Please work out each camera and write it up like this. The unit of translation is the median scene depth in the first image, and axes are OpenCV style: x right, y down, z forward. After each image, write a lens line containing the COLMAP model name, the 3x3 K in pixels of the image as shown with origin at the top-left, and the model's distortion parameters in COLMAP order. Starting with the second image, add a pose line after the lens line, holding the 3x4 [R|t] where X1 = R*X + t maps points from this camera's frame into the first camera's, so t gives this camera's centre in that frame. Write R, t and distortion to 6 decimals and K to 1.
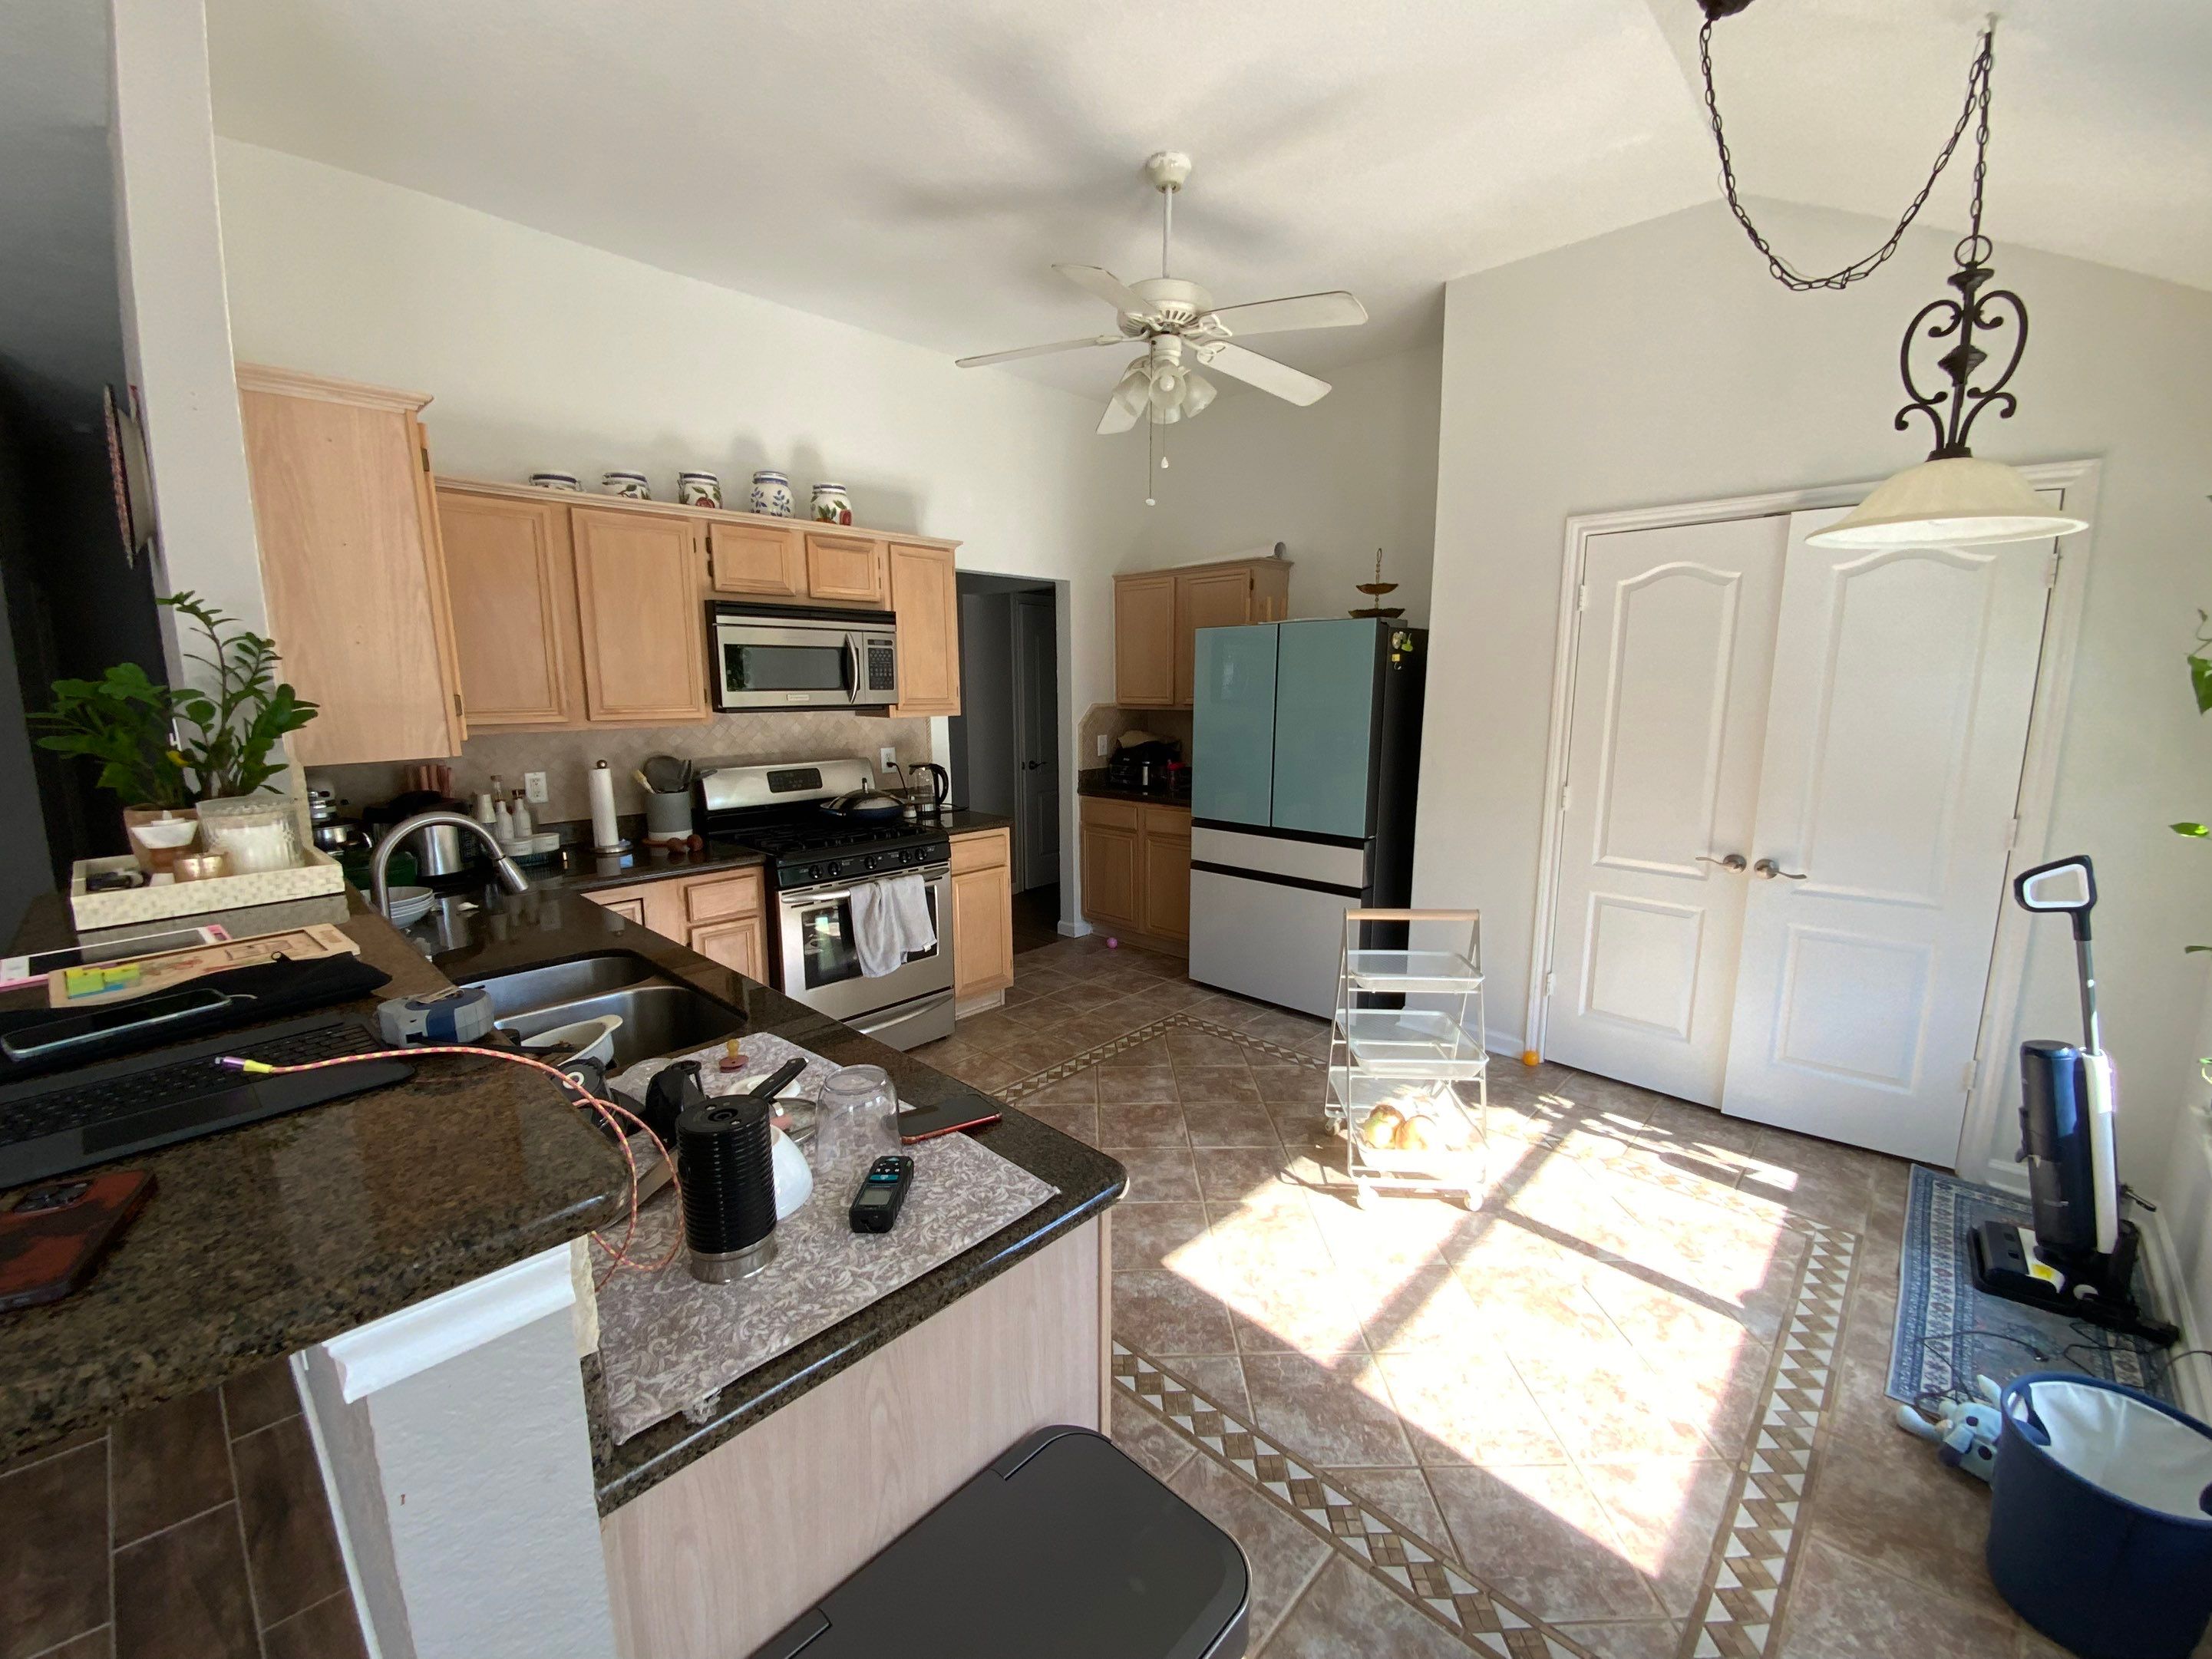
lens RADIAL K [[891.7, 0, 1105.0], [0, 891.7, 825.6], [0, 0, 1]] dist [0.020954, -0.016470]
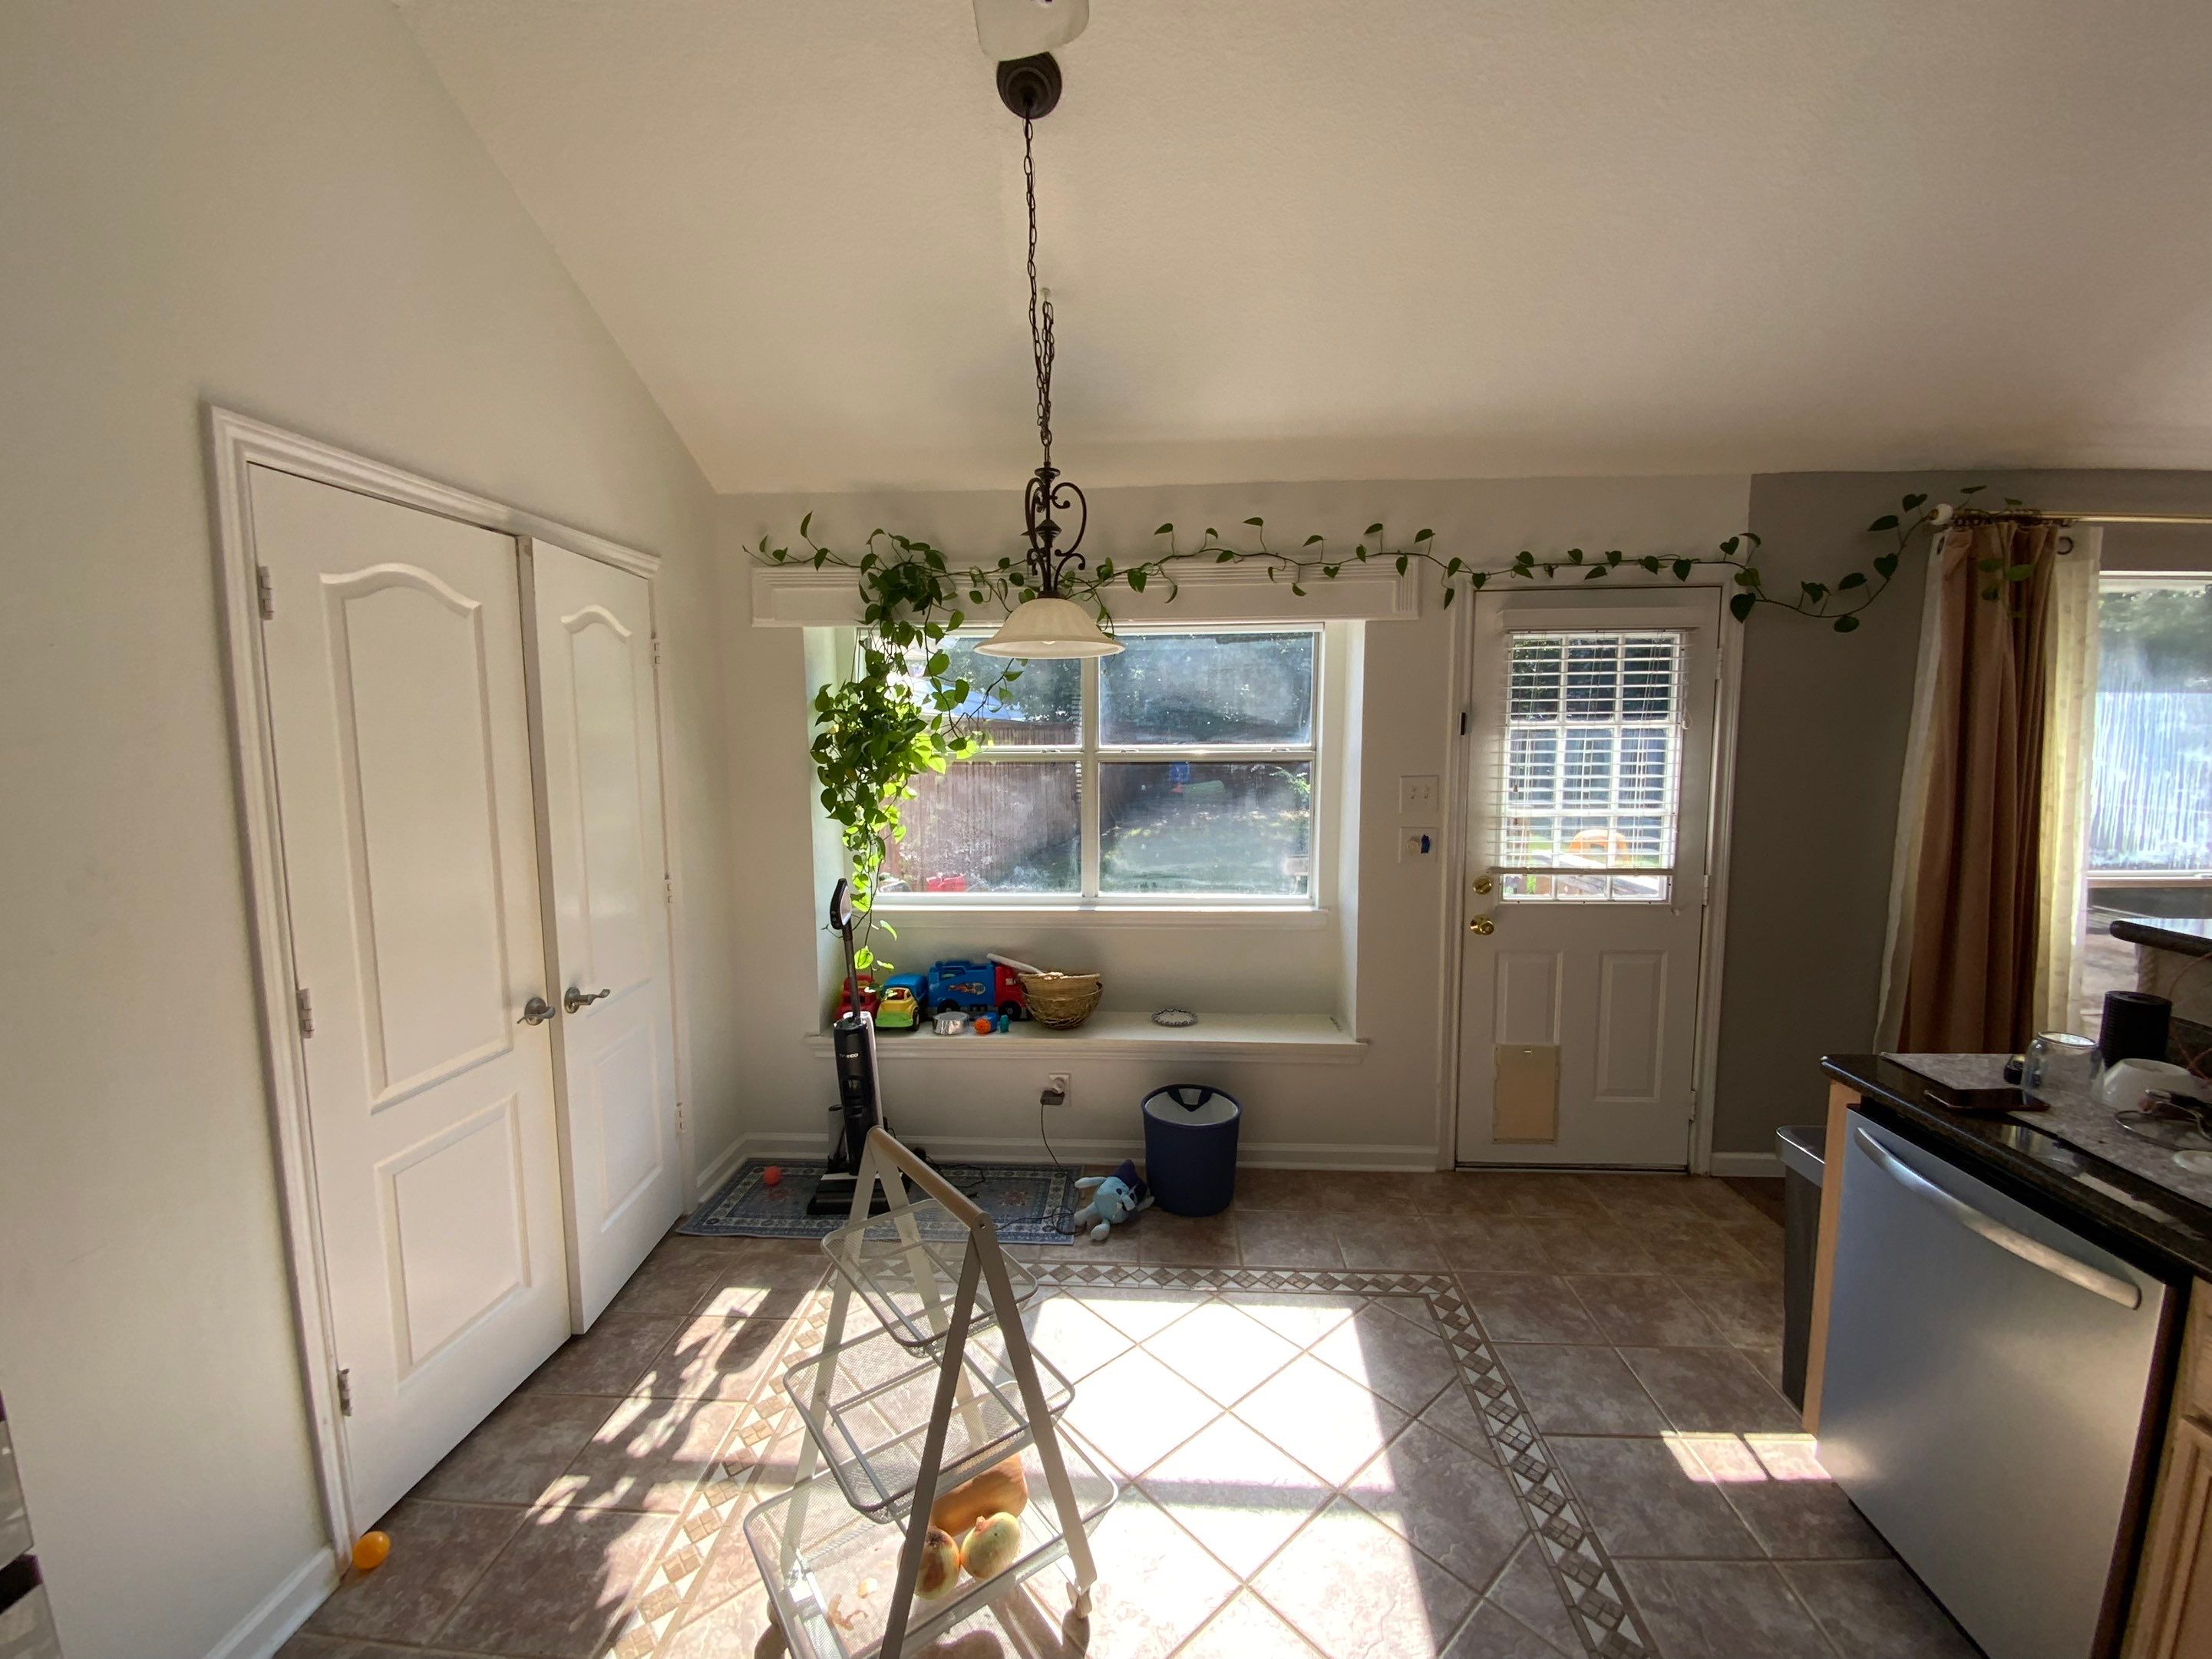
lens RADIAL K [[891.7, 0, 1105.0], [0, 891.7, 825.6], [0, 0, 1]] dist [0.020954, -0.016470]
pose [[-0.644072, -0.071931, 0.761575, -0.110956], [0.130524, 0.970636, 0.202062, -0.161804], [-0.753747, 0.229546, -0.615771, 0.920824]]
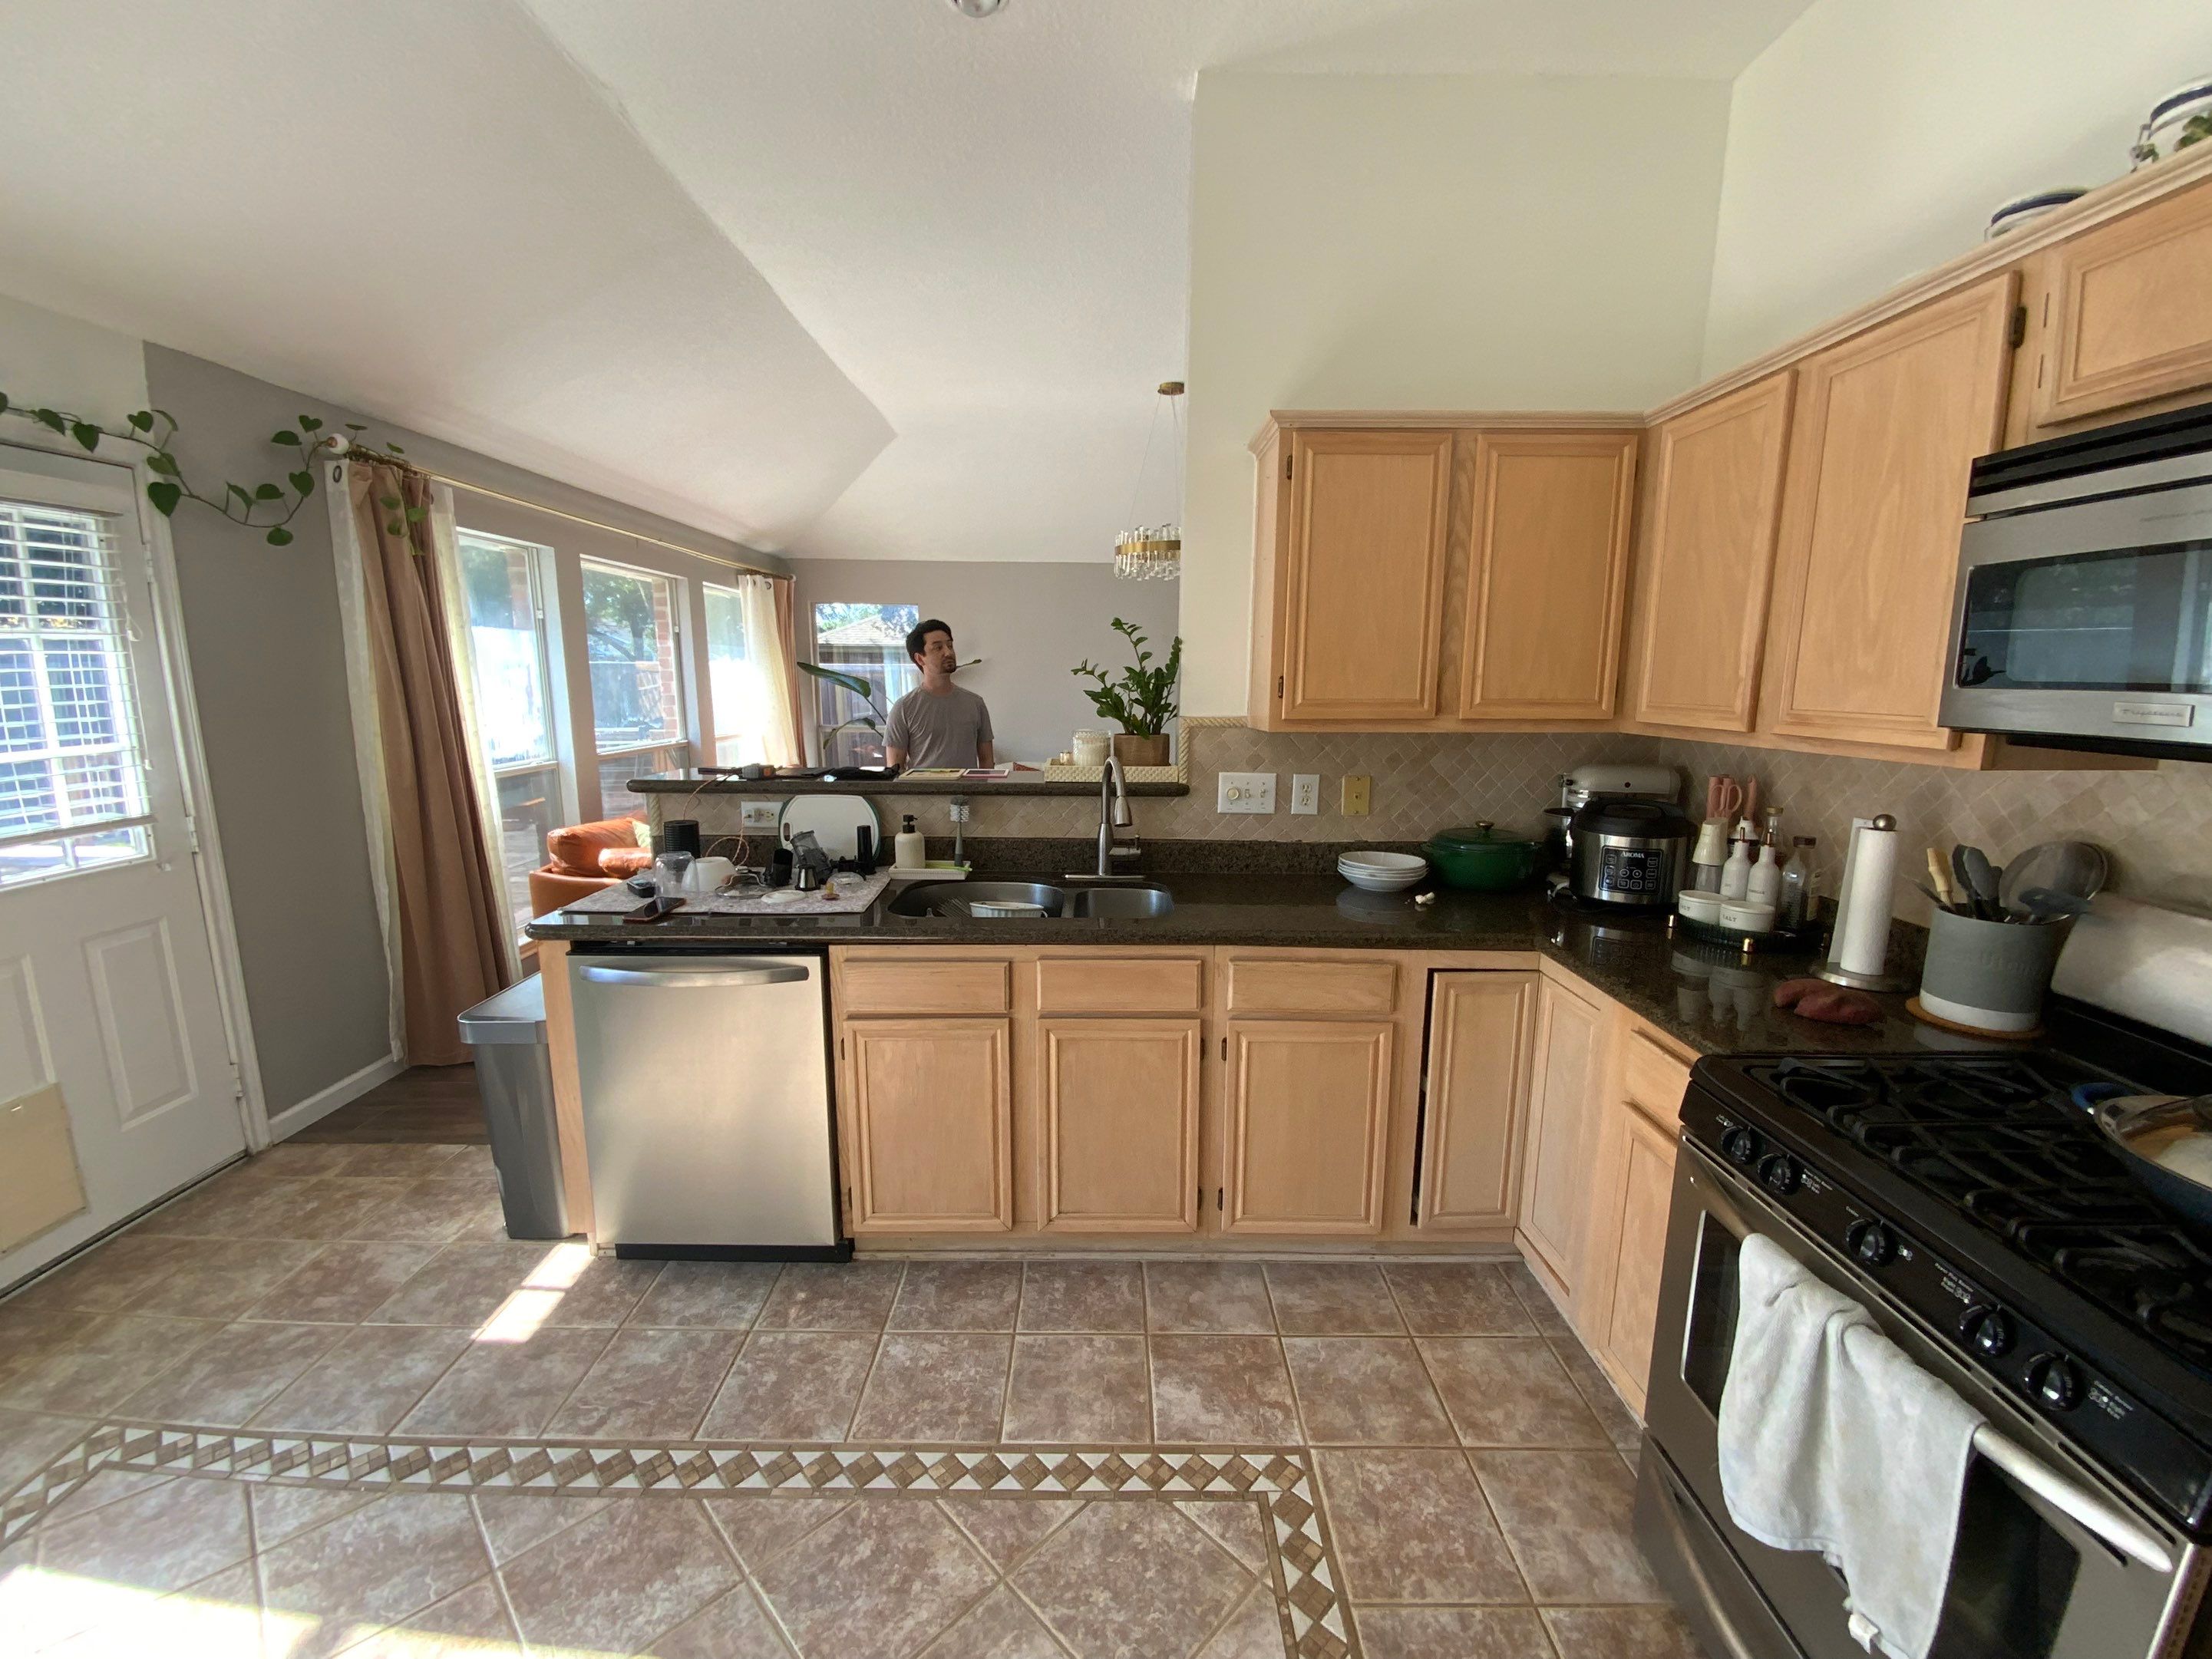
lens RADIAL K [[888.8, 0, 1106.0], [0, 888.8, 829.5], [0, 0, 1]] dist [0.018272, -0.018797]
pose [[-0.724493, 0.112259, -0.680080, 0.123608], [-0.117309, 0.952173, 0.282143, -0.147823], [0.679227, 0.284190, -0.676673, 0.964743]]
